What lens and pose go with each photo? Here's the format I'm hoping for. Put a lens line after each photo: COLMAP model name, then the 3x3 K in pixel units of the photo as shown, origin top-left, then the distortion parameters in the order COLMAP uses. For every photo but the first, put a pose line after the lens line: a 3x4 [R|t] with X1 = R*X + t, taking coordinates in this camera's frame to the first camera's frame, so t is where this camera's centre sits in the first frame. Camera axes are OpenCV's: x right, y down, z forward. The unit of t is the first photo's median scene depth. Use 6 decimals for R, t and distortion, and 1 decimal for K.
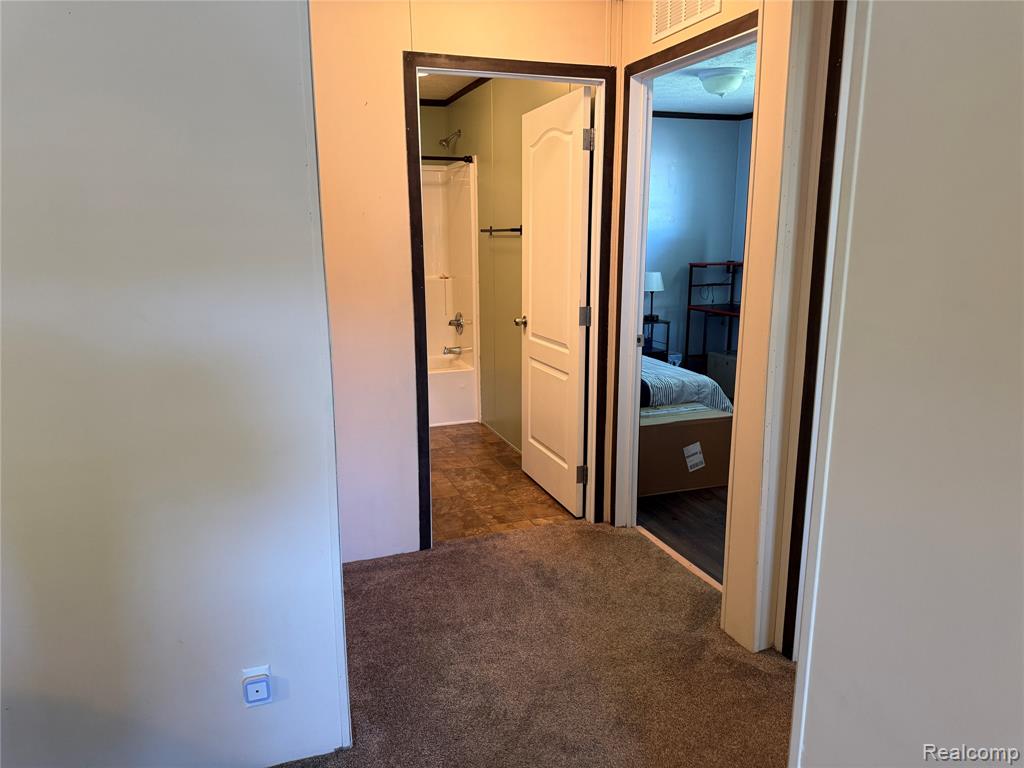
lens RADIAL K [[716.2, 0, 513.8], [0, 716.2, 389.1], [0, 0, 1]] dist [0.072781, 0.000658]
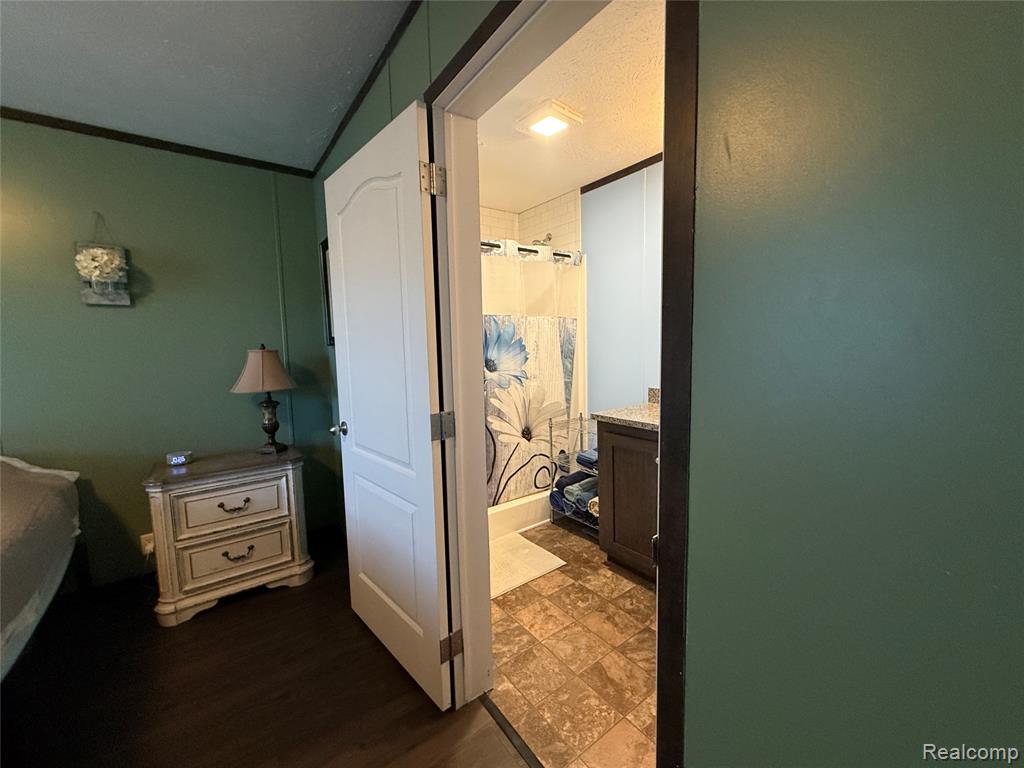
lens RADIAL K [[407.8, 0, 512.8], [0, 407.8, 380.4], [0, 0, 1]] dist [0.000908, -0.000857]
pose [[0.282966, 0.079482, -0.955831, 0.271935], [-0.184345, 0.982487, 0.027125, -0.135424], [0.941248, 0.168527, 0.292662, 0.735658]]
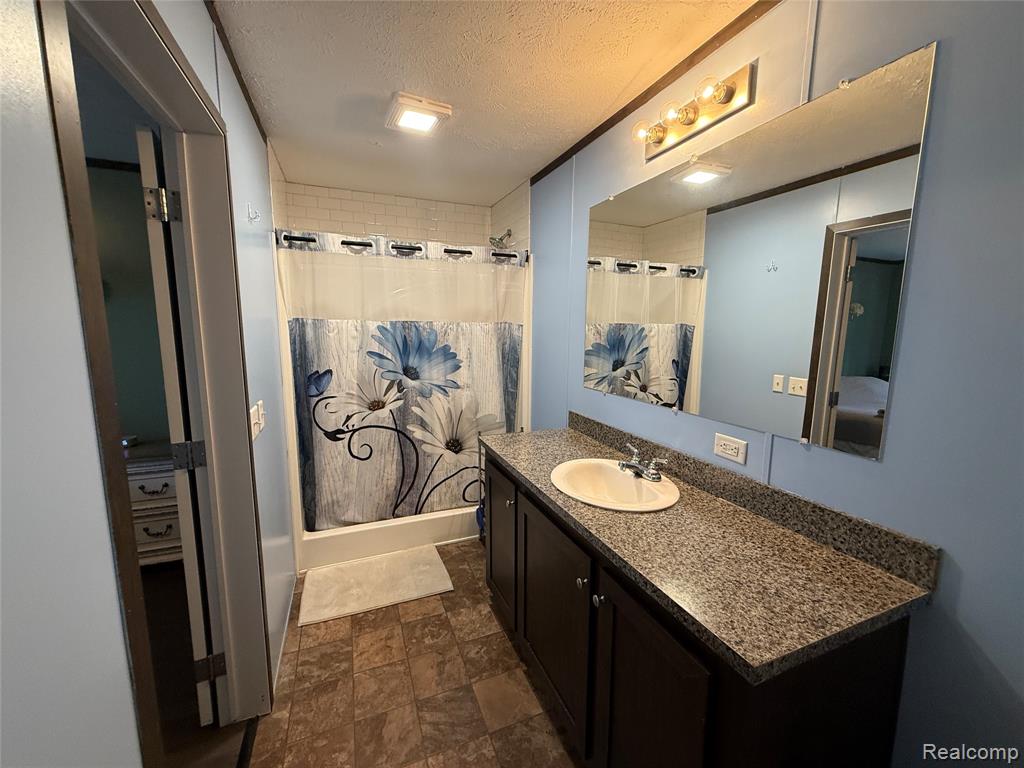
lens RADIAL K [[407.8, 0, 512.4], [0, 407.8, 380.7], [0, 0, 1]] dist [0.000908, -0.000857]
pose [[0.038364, 0.134057, -0.990231, 0.270229], [-0.227358, 0.966140, 0.121988, -0.219318], [0.973055, 0.220457, 0.067544, 0.956448]]
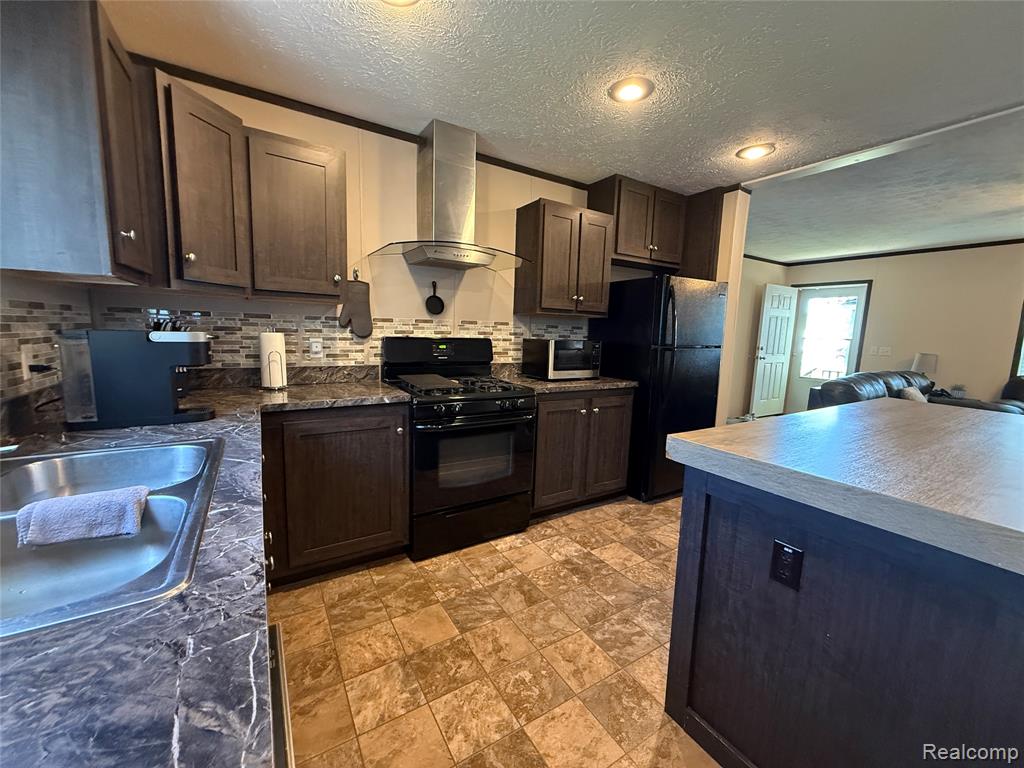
lens RADIAL K [[407.8, 0, 509.8], [0, 407.8, 383.9], [0, 0, 1]] dist [0.000908, -0.000857]
pose [[-0.200343, -0.133308, 0.970614, -0.343182], [0.183095, 0.968151, 0.170762, -0.175661], [-0.962465, 0.211925, -0.169554, 0.976206]]
